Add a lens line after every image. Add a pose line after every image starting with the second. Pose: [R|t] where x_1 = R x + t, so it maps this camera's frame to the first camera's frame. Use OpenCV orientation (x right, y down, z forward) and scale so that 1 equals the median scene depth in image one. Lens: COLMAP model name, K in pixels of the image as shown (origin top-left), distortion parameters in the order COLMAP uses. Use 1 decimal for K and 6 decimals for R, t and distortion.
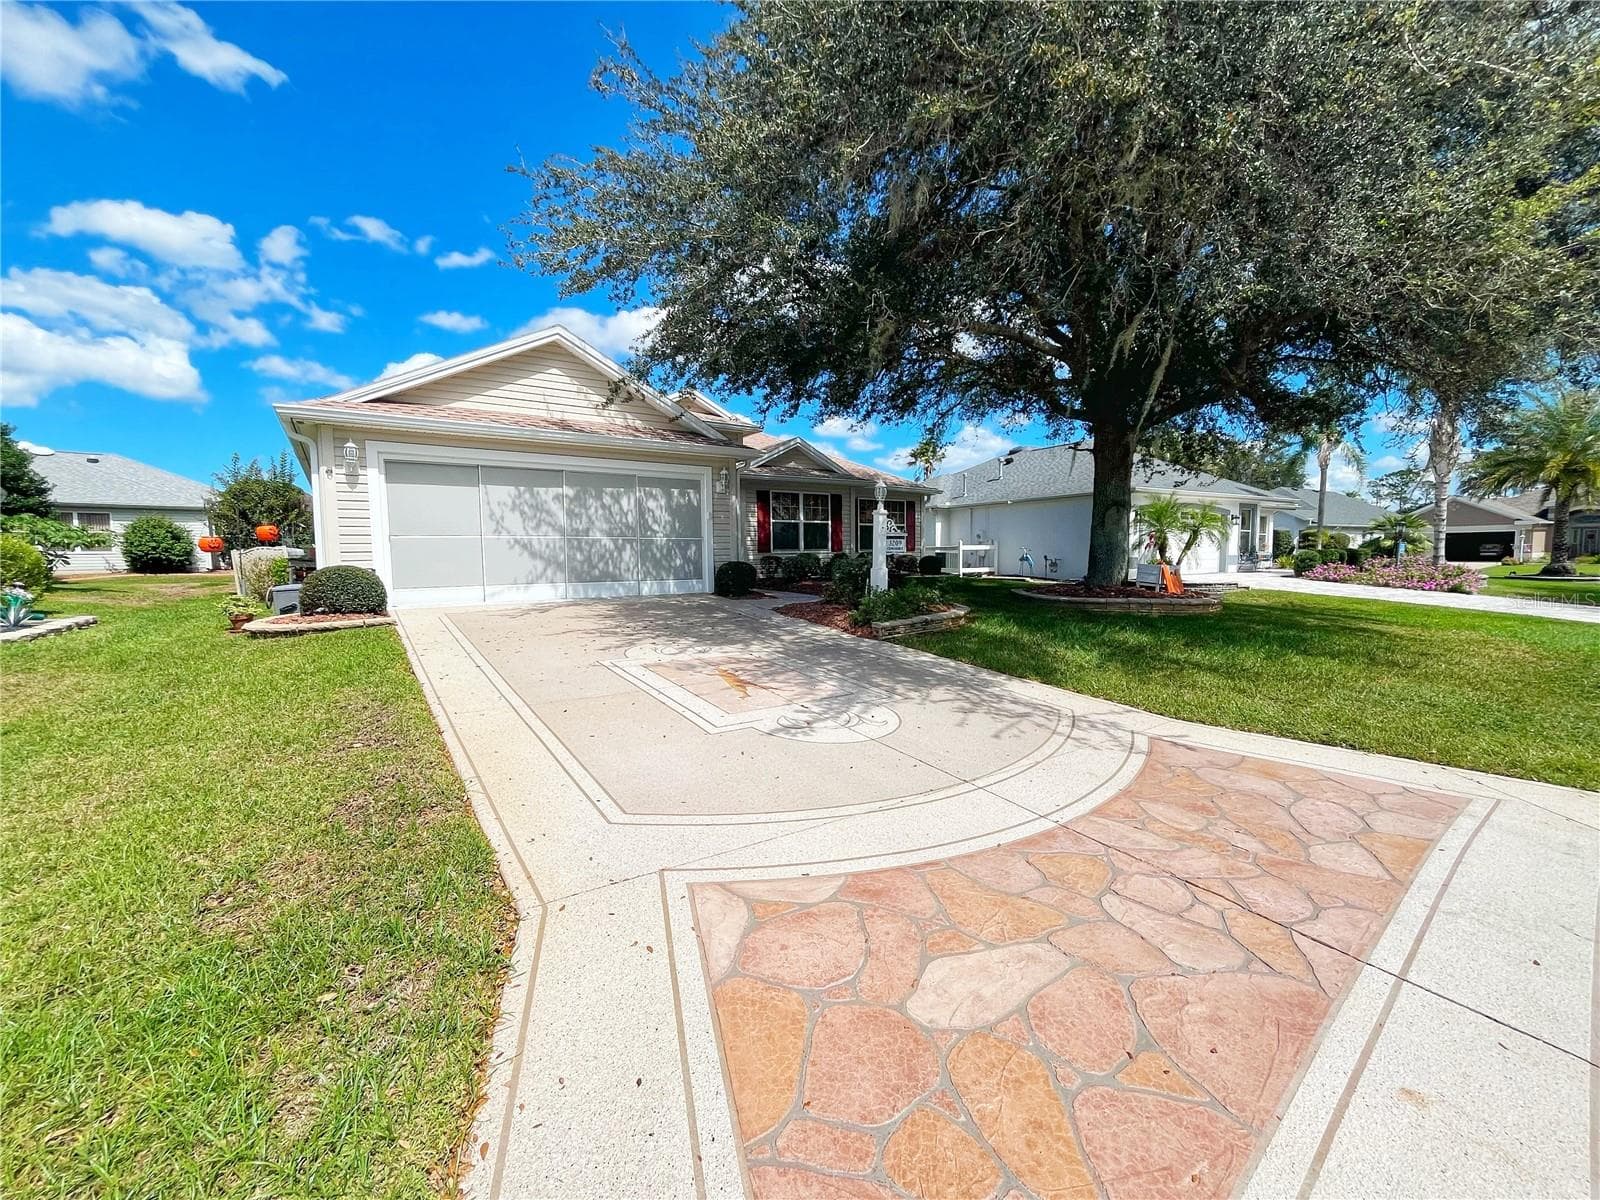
lens RADIAL K [[653.5, 0, 805.7], [0, 653.5, 596.3], [0, 0, 1]] dist [-0.006234, 0.001741]
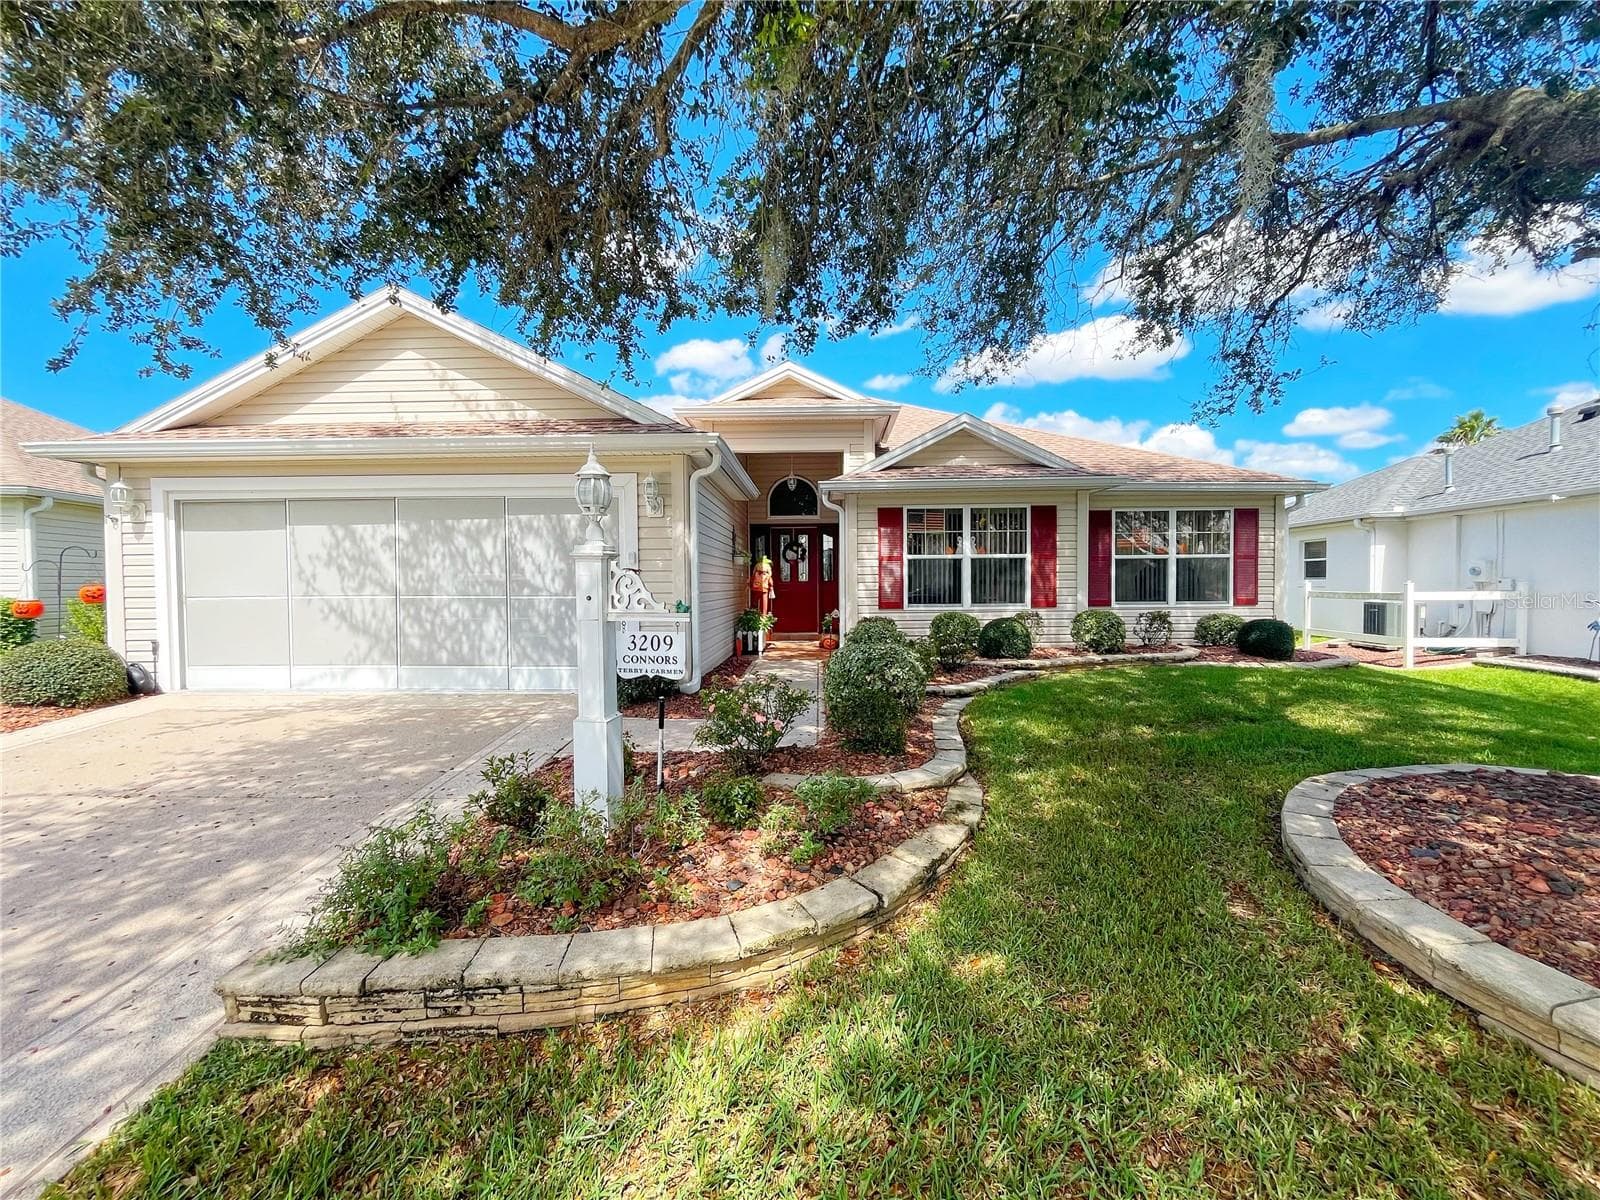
lens RADIAL K [[653.5, 0, 801.0], [0, 653.5, 590.8], [0, 0, 1]] dist [-0.006234, 0.001741]
pose [[0.797765, 0.012929, -0.602830, 0.333138], [-0.041969, 0.998536, -0.034124, -0.084935], [0.601506, 0.052523, 0.797140, 0.662928]]
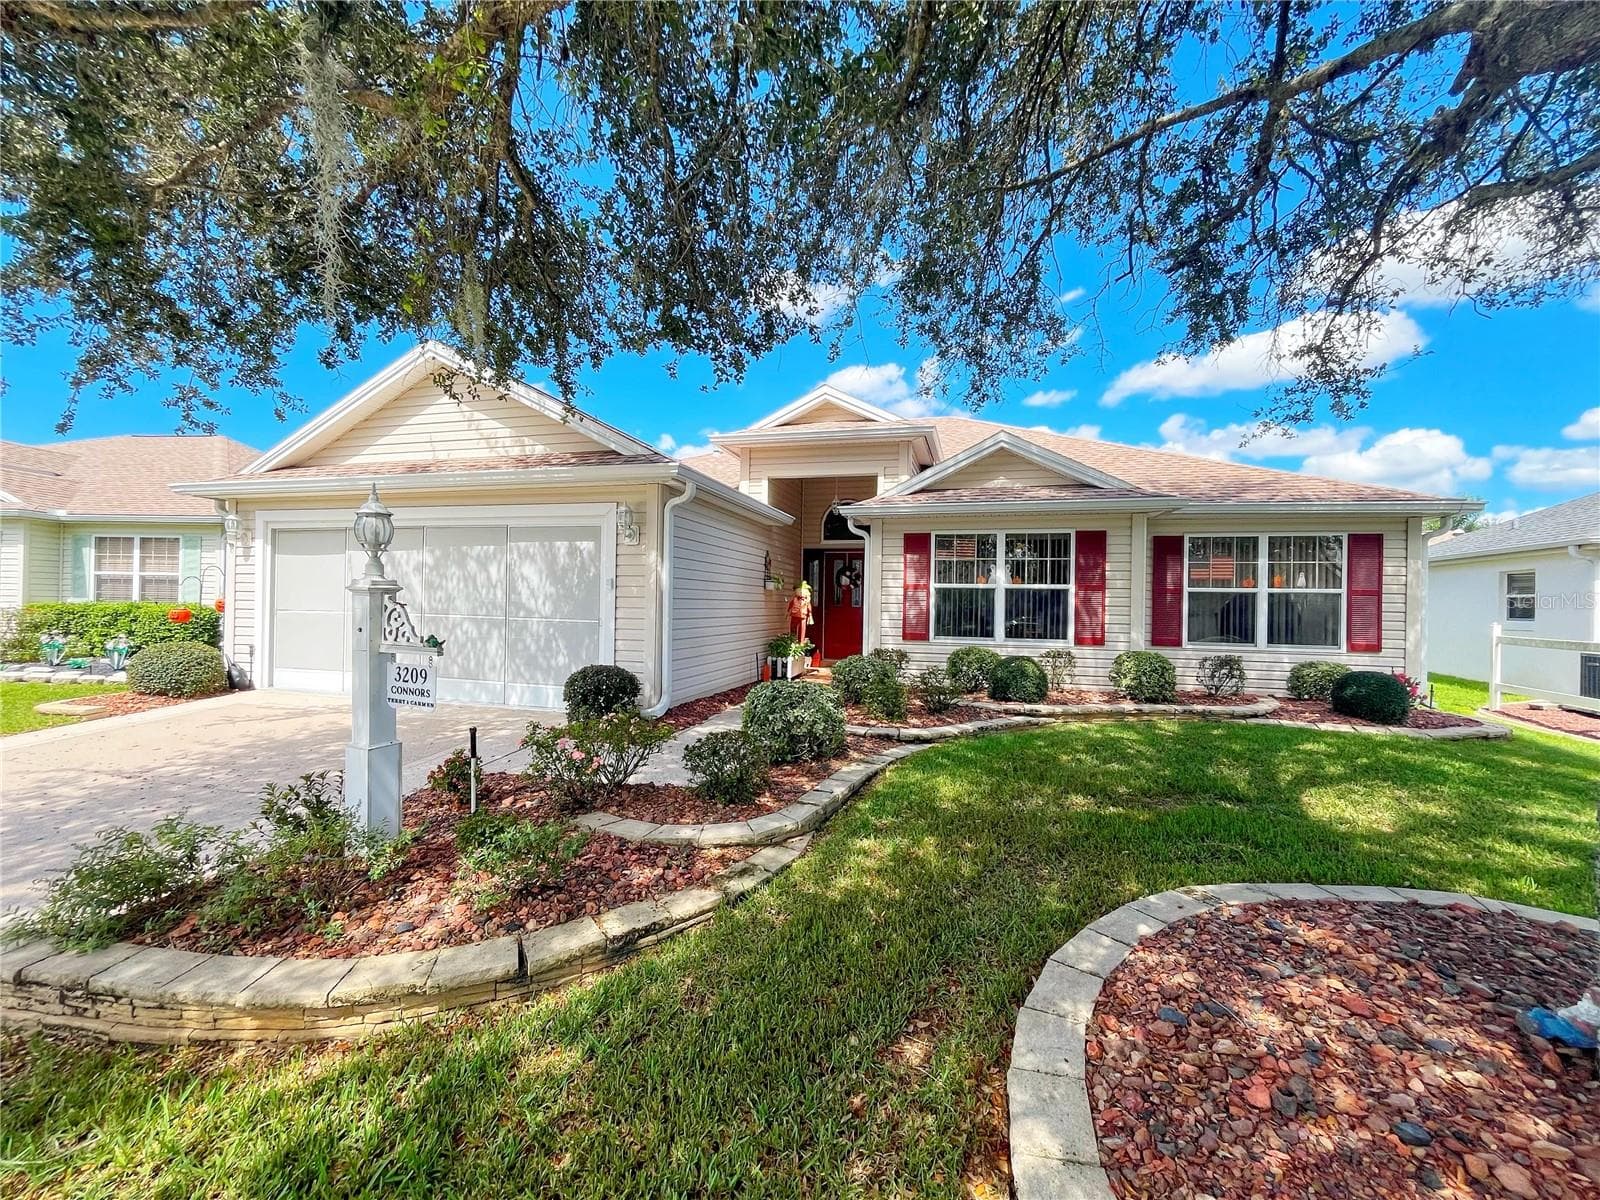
lens RADIAL K [[653.5, 0, 800.3], [0, 653.5, 589.7], [0, 0, 1]] dist [-0.006234, 0.001741]
pose [[0.634807, 0.007760, -0.772632, 0.442738], [-0.075950, 0.995734, -0.052400, -0.104790], [0.768929, 0.091945, 0.632688, 0.792819]]
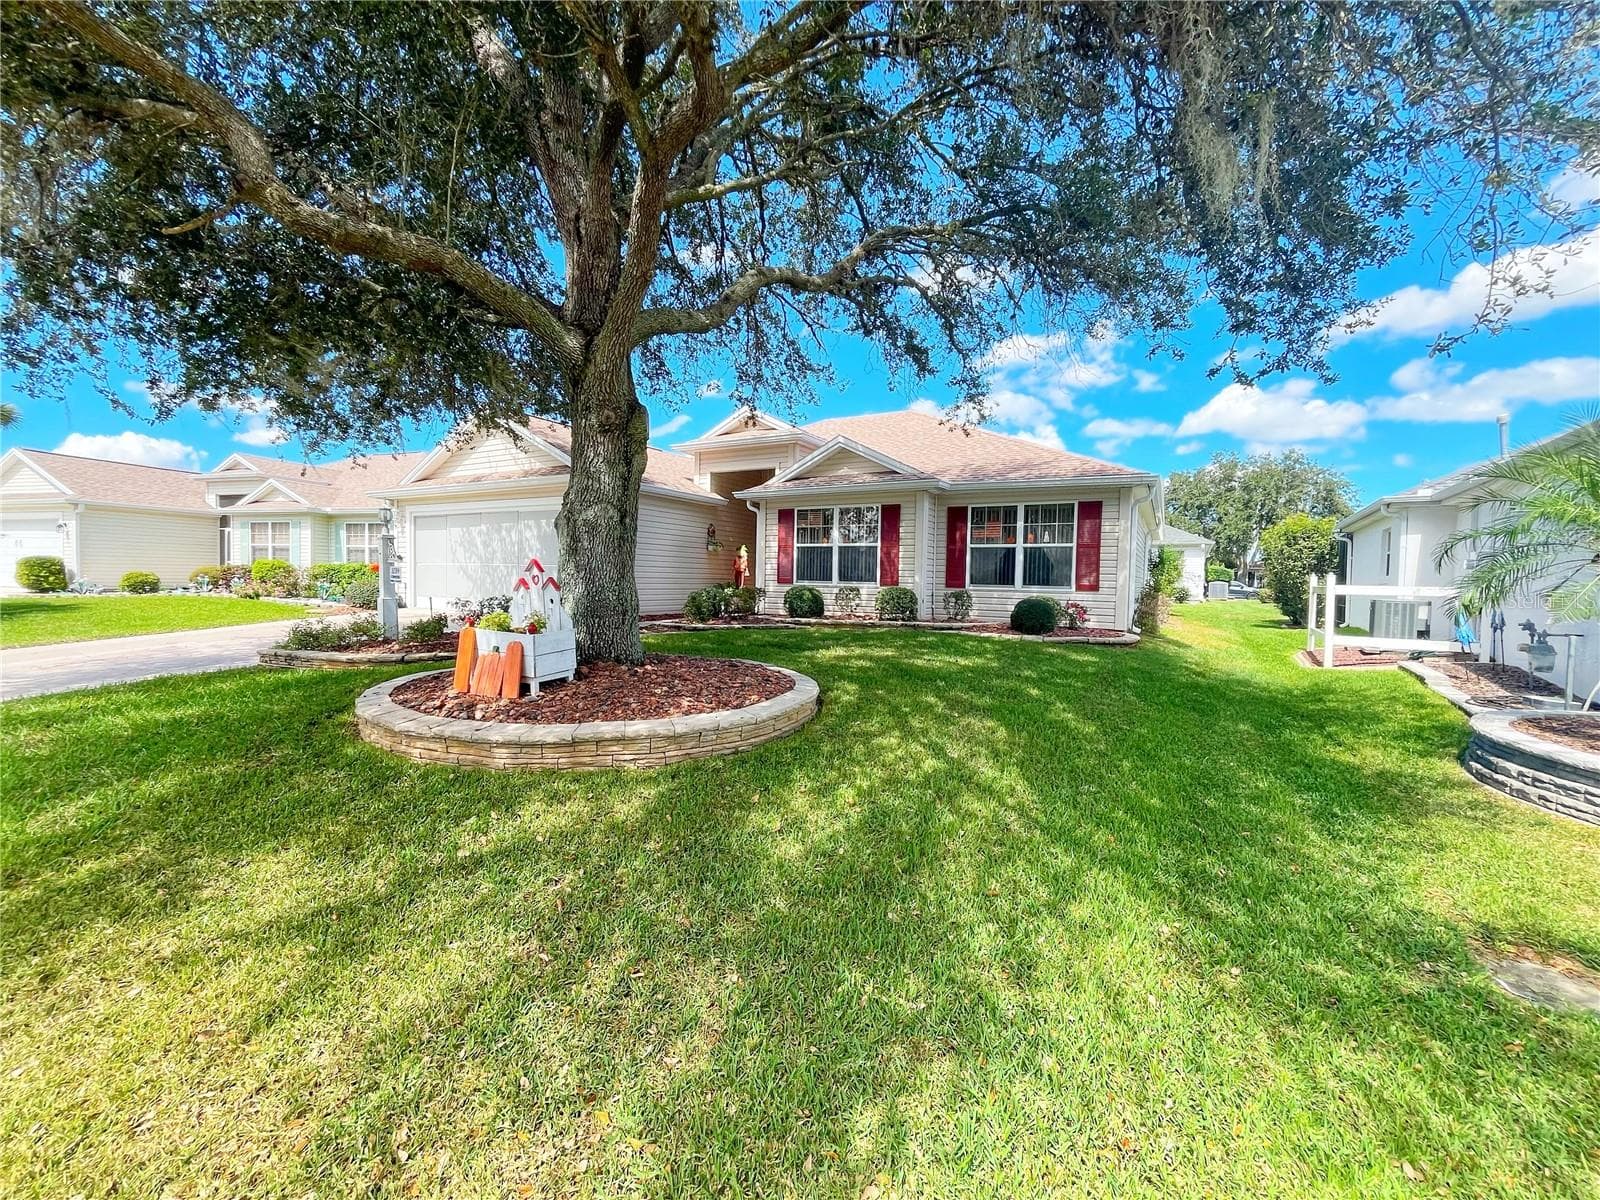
lens RADIAL K [[653.5, 0, 800.6], [0, 653.5, 589.3], [0, 0, 1]] dist [-0.006234, 0.001741]
pose [[0.420291, 0.035082, -0.906711, 0.983688], [-0.085179, 0.996365, -0.000932, -0.086124], [0.903383, 0.077625, 0.421752, 0.951067]]
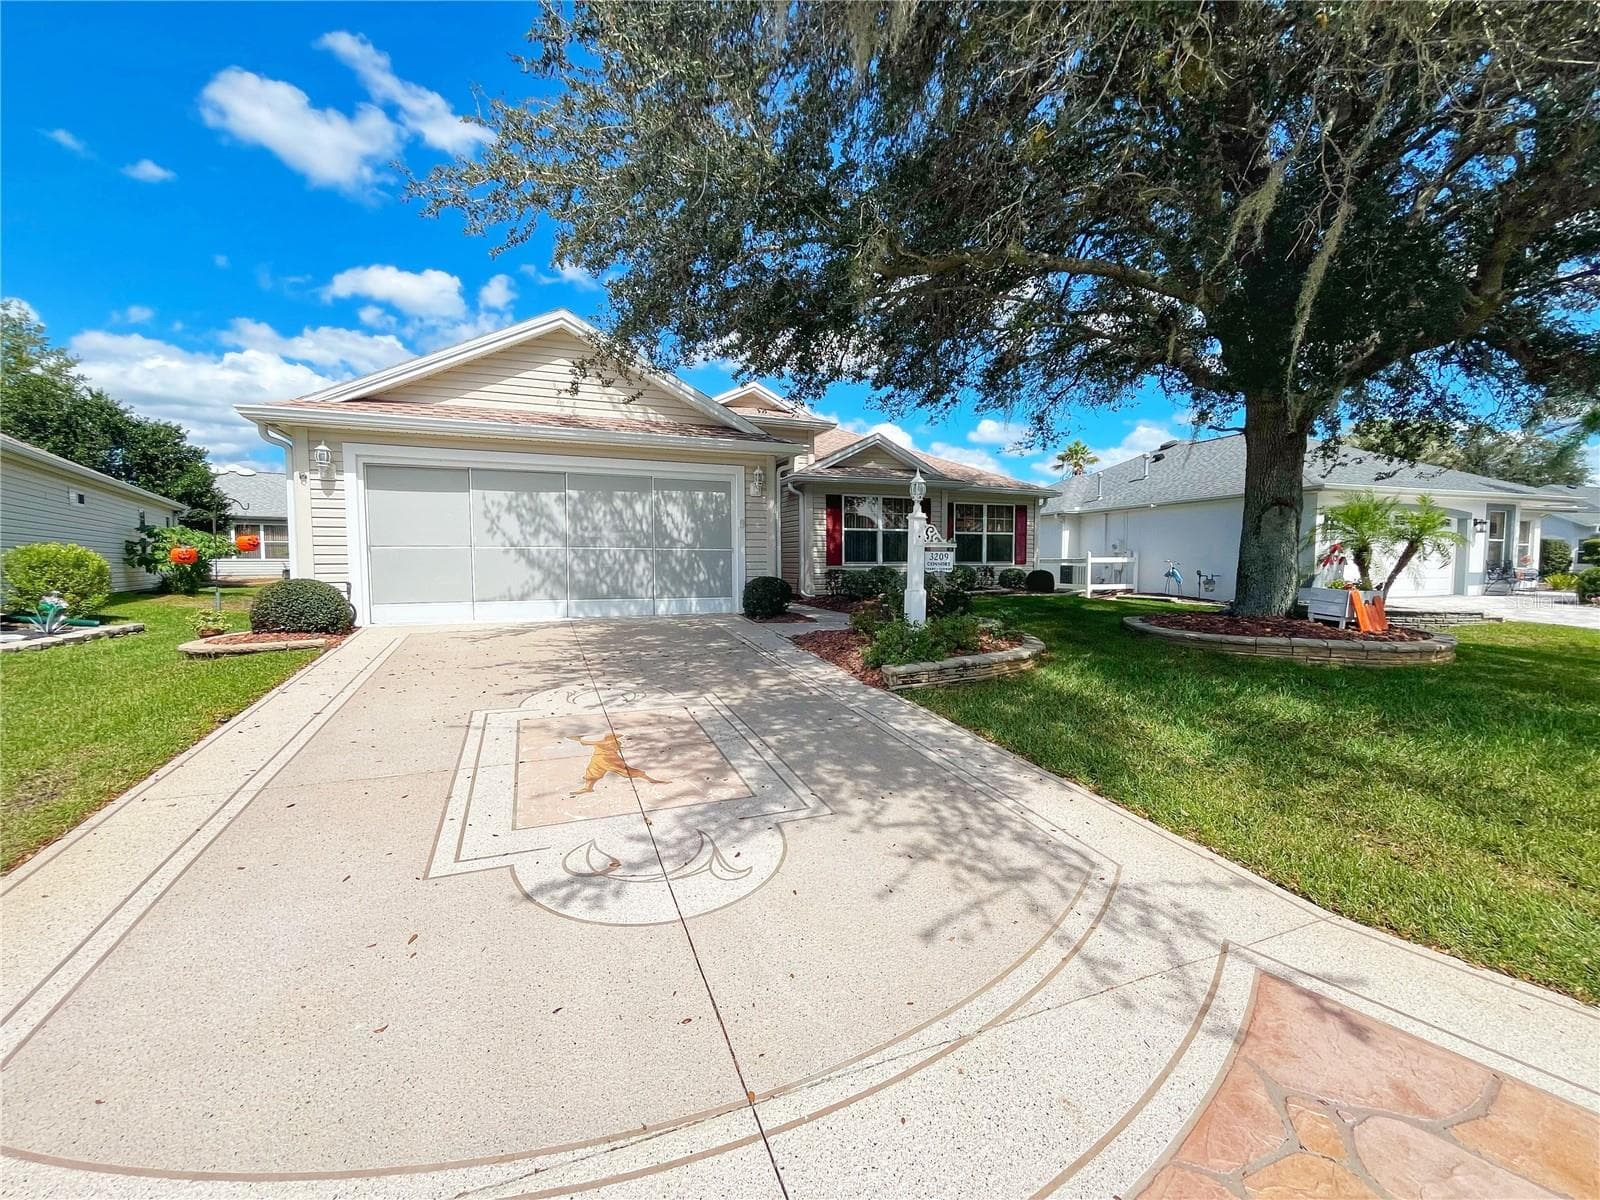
lens RADIAL K [[653.5, 0, 804.1], [0, 653.5, 593.8], [0, 0, 1]] dist [-0.006234, 0.001741]
pose [[0.975387, 0.018202, -0.219747, 0.128673], [-0.021945, 0.999652, -0.014606, -0.020916], [0.219405, 0.019069, 0.975448, 0.194376]]
